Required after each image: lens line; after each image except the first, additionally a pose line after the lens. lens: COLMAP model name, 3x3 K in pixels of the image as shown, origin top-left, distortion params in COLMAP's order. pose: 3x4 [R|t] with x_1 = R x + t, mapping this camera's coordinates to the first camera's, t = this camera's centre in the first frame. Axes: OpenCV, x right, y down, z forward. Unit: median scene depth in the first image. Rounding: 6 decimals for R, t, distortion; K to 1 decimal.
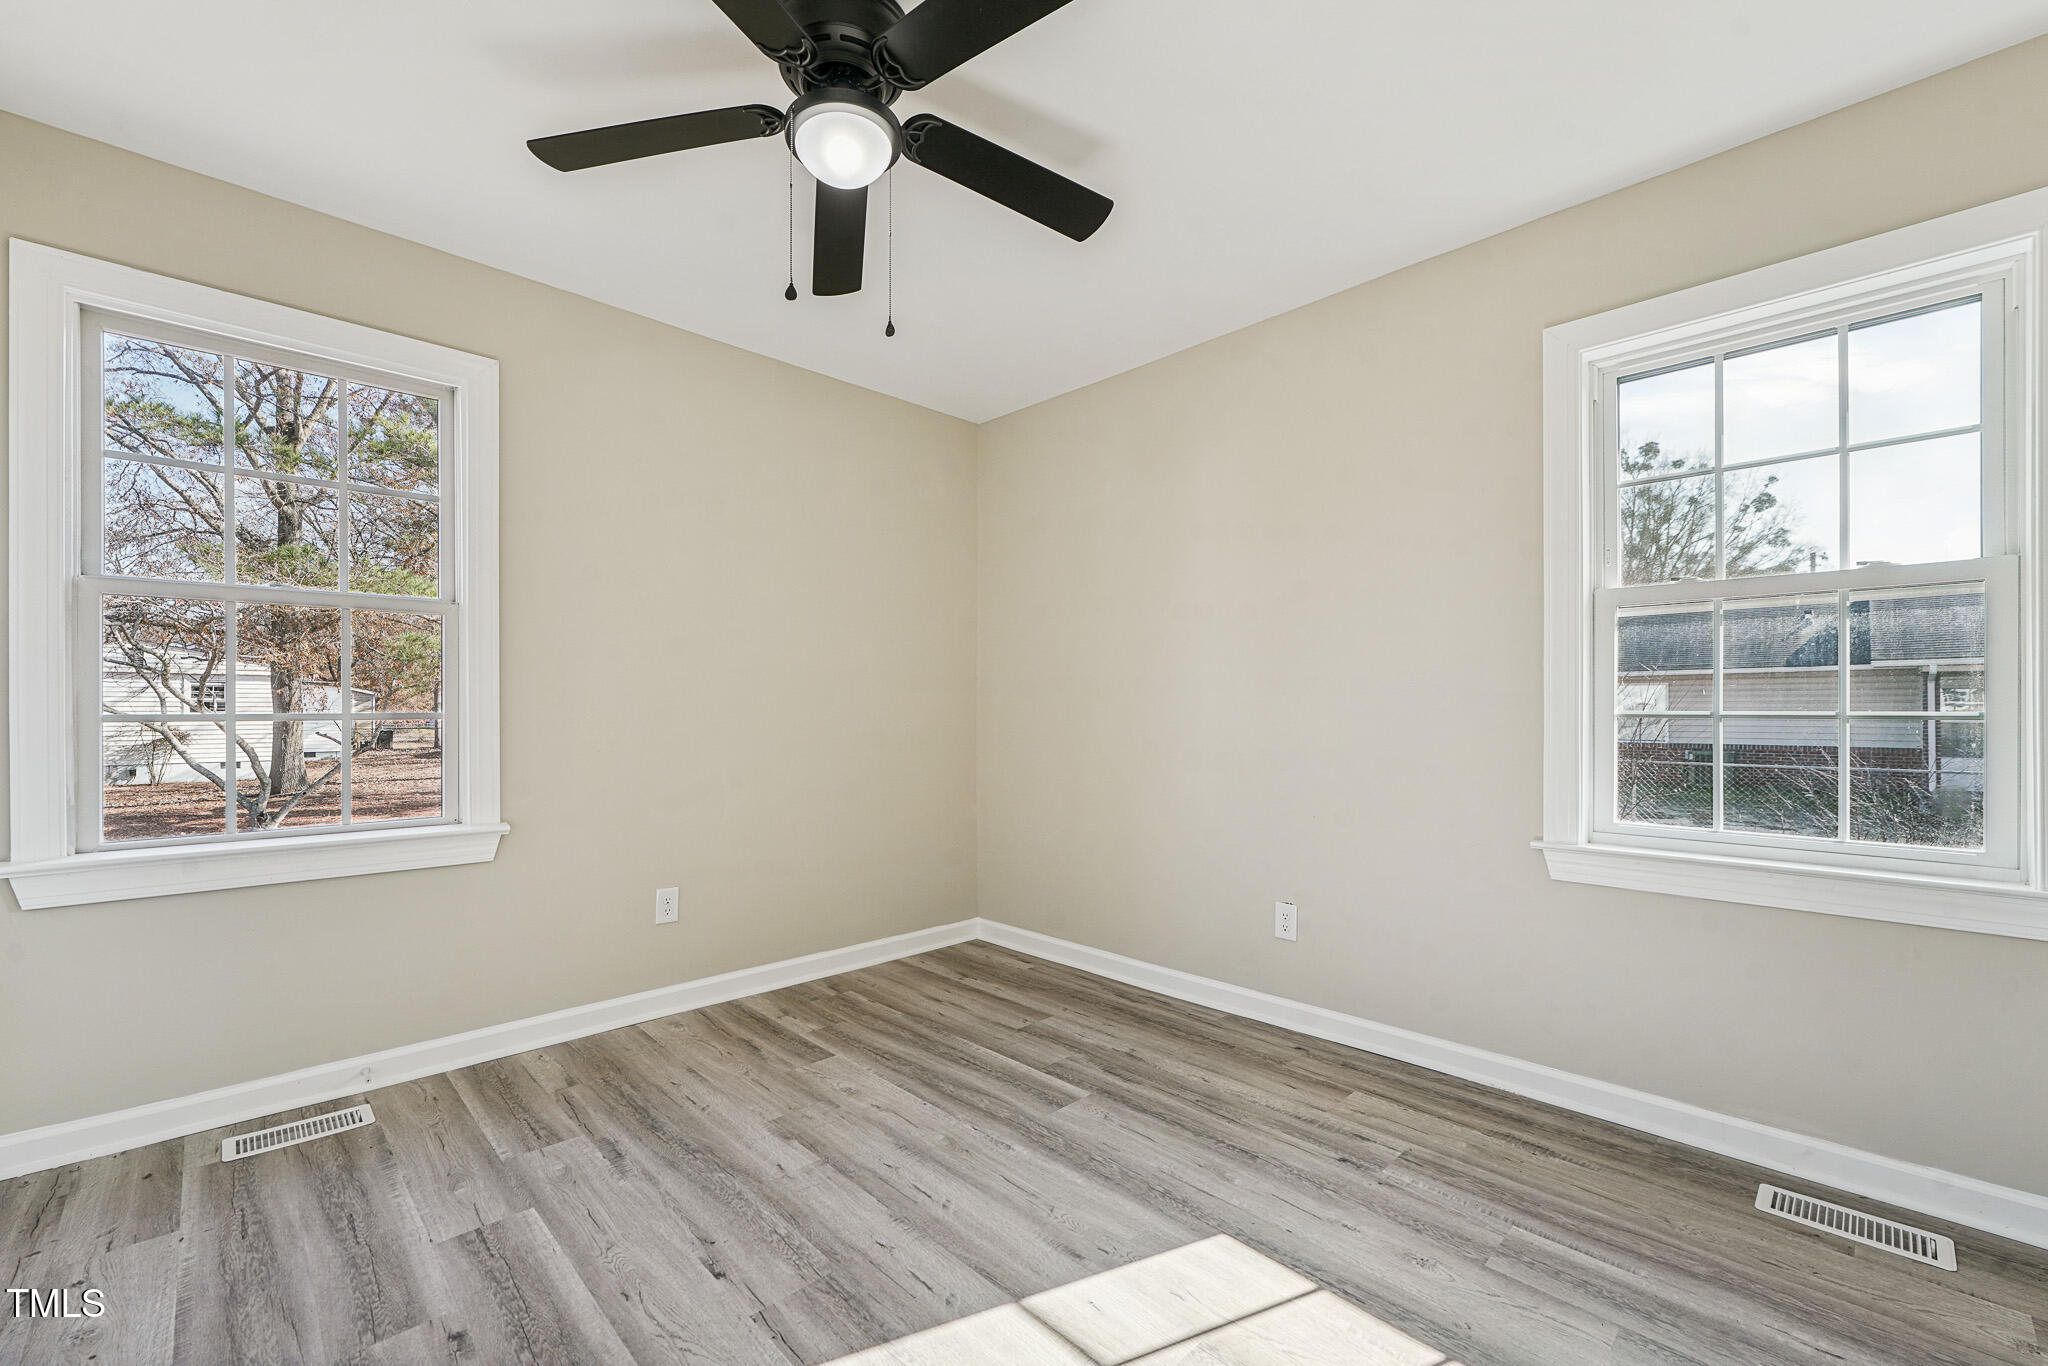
lens RADIAL K [[821.5, 0, 1016.6], [0, 821.5, 708.6], [0, 0, 1]] dist [0.001097, 0.000608]
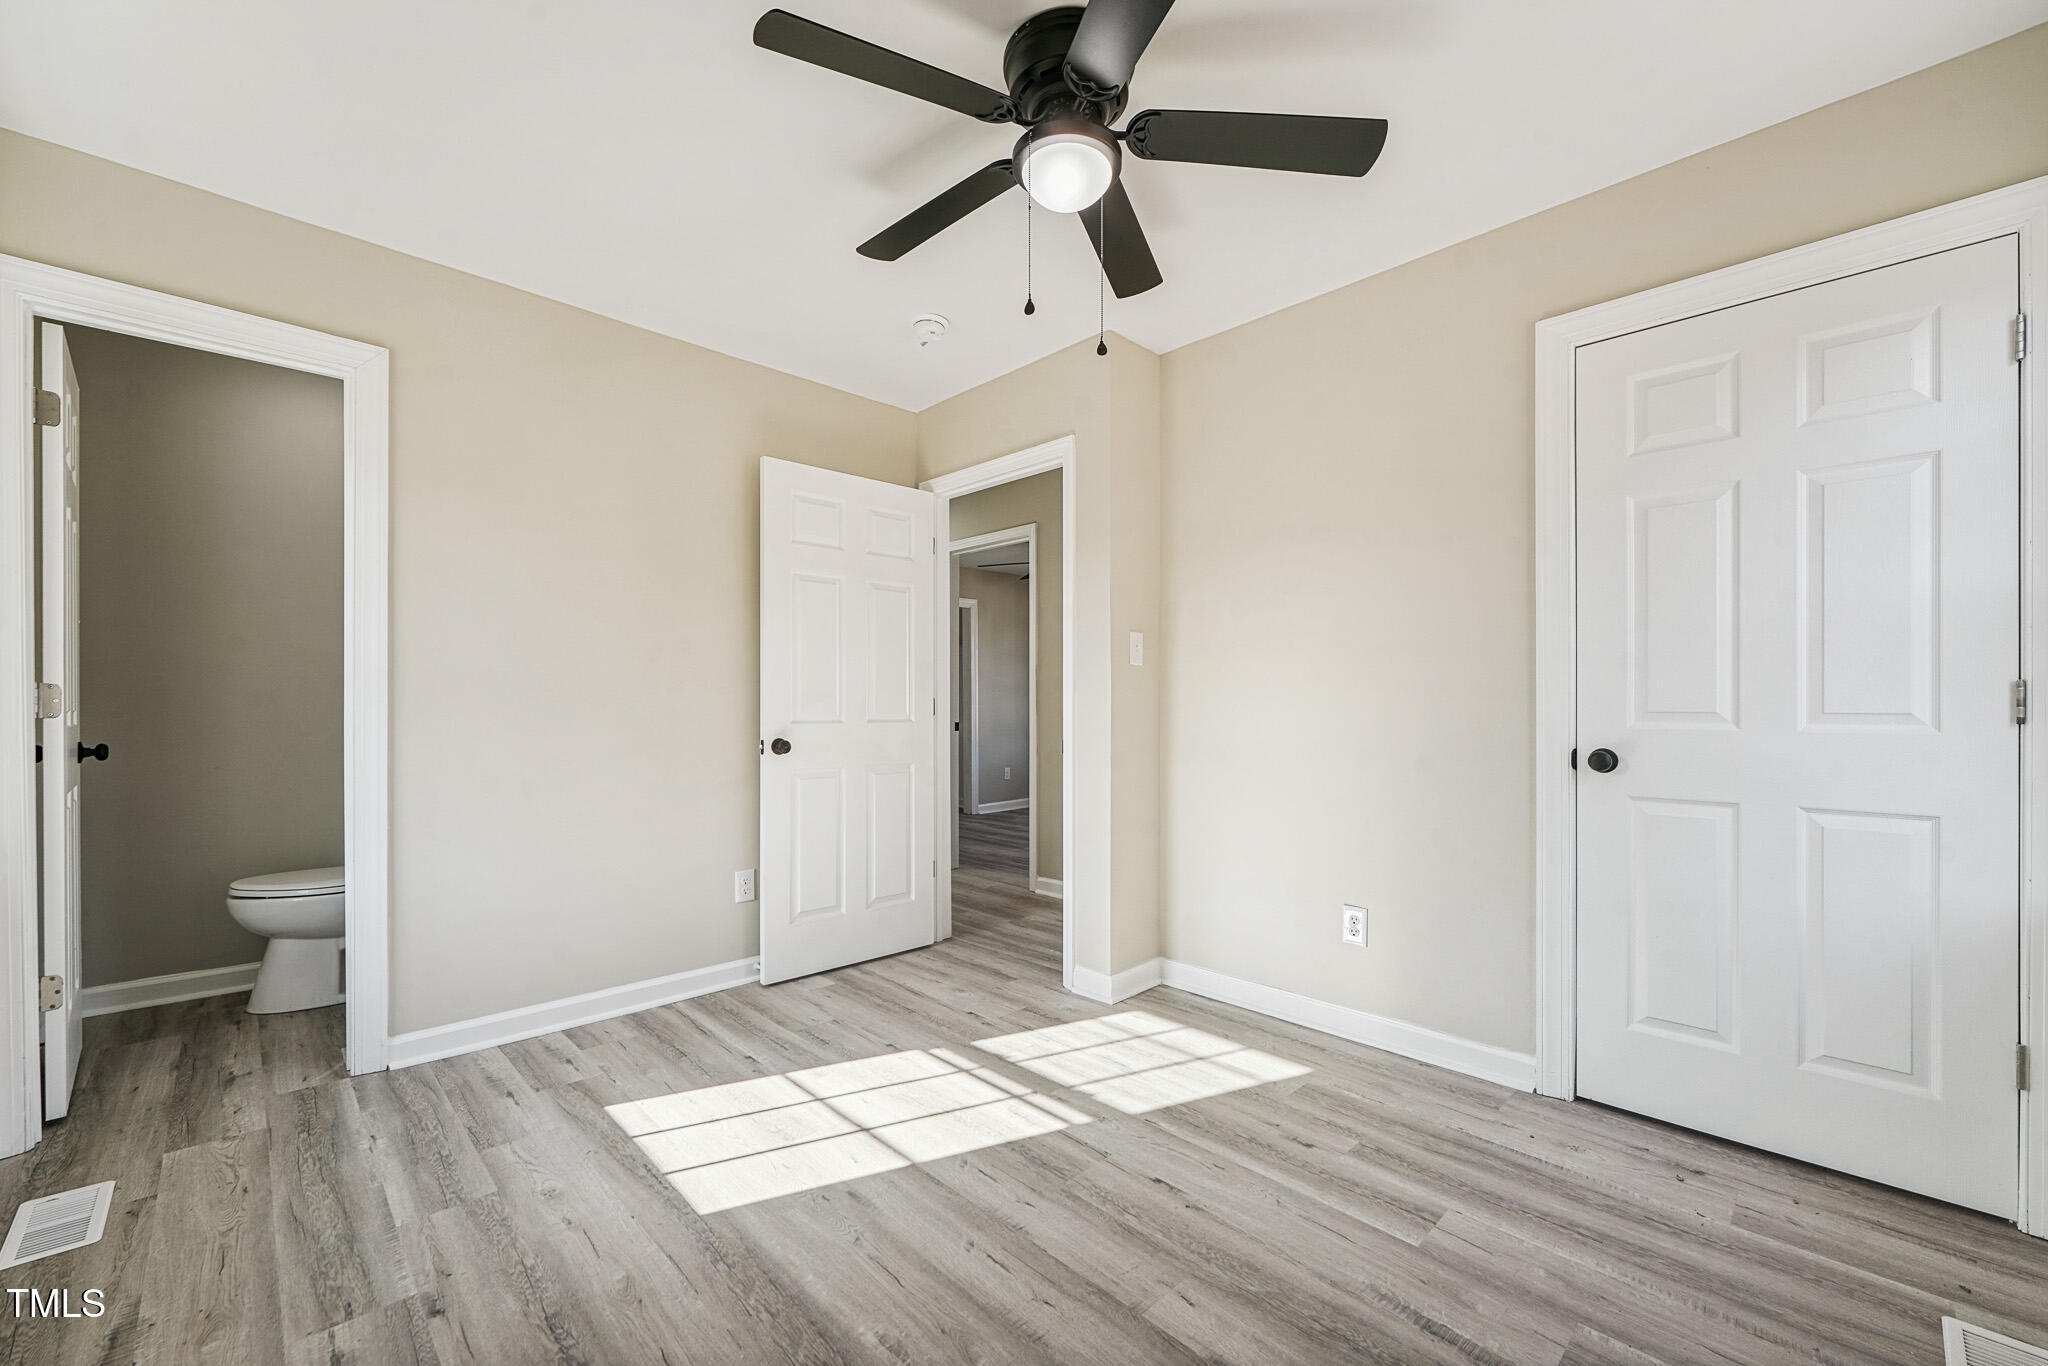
lens RADIAL K [[821.5, 0, 1016.6], [0, 821.5, 708.6], [0, 0, 1]] dist [0.001097, 0.000608]
pose [[-0.999946, -0.002146, 0.010130, -0.152340], [-0.002167, 0.999996, -0.002065, 0.006232], [-0.010125, -0.002087, -0.999947, 2.009448]]
